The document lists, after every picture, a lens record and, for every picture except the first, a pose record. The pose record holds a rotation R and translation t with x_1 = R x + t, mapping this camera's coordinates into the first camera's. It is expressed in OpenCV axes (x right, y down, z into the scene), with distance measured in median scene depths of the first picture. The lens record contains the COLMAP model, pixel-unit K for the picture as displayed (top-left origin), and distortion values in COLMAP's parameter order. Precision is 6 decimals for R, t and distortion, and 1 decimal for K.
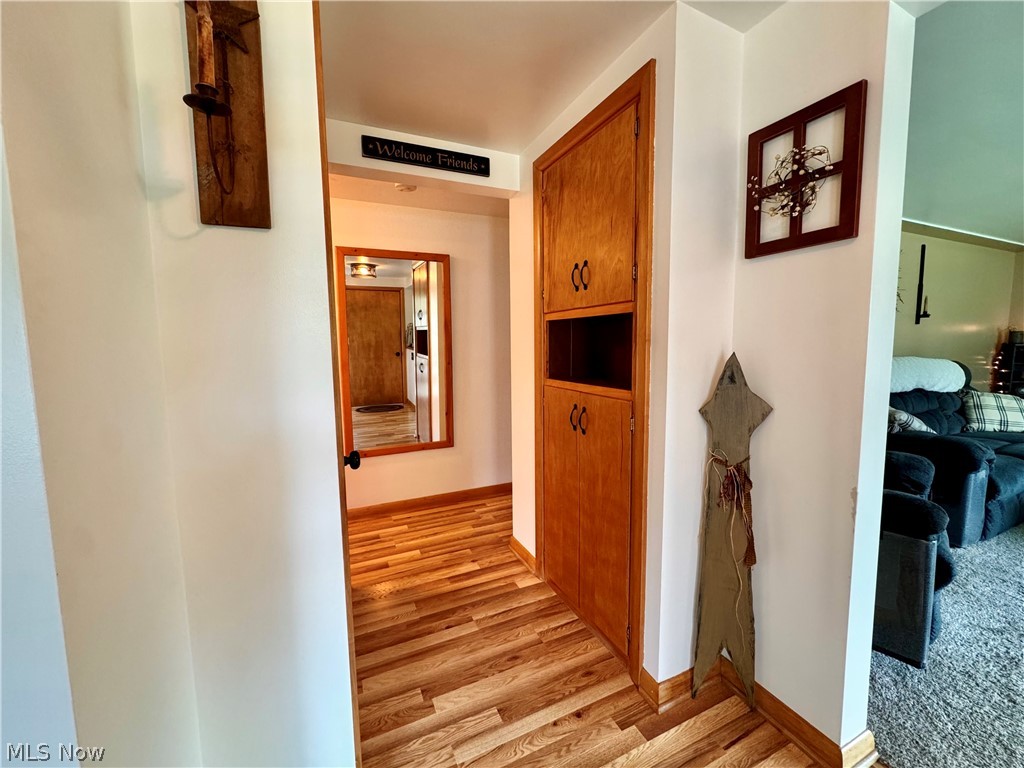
lens RADIAL K [[407.0, 0, 512.0], [0, 407.0, 384.0], [0, 0, 1]] dist [-0.001576, 0.000423]
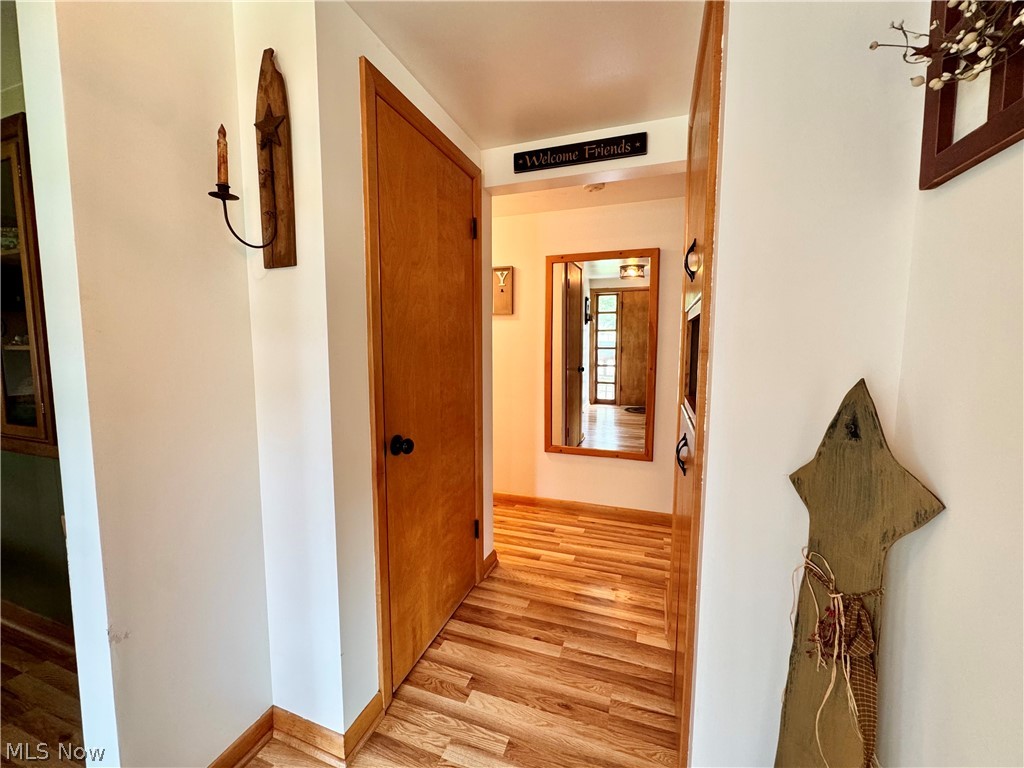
lens RADIAL K [[407.0, 0, 512.0], [0, 407.0, 384.0], [0, 0, 1]] dist [-0.001576, 0.000423]
pose [[0.723152, 0.081833, -0.685824, 0.402425], [-0.080826, 0.996160, 0.033637, -0.037068], [0.685943, 0.031108, 0.726990, 0.220737]]
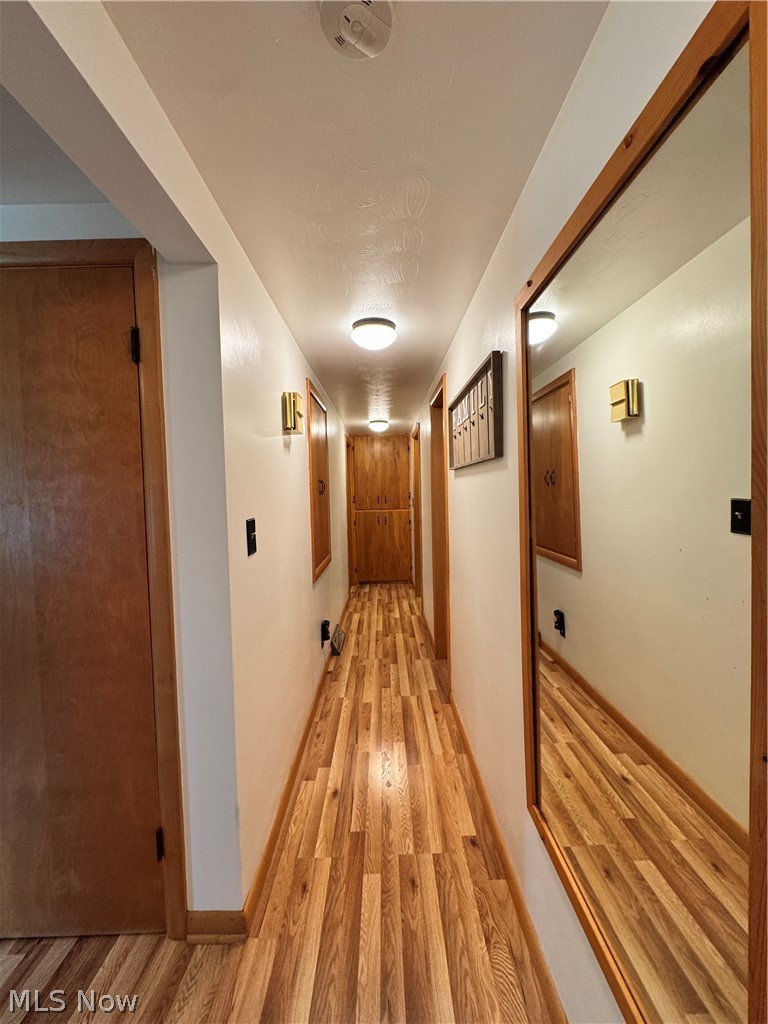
lens RADIAL K [[407.0, 0, 384.0], [0, 407.0, 512.0], [0, 0, 1]] dist [-0.001576, 0.000423]
pose [[-0.408562, 0.053755, -0.911146, 0.048589], [-0.055513, 0.994953, 0.083591, -0.192626], [0.911041, 0.084732, -0.403516, 1.451047]]
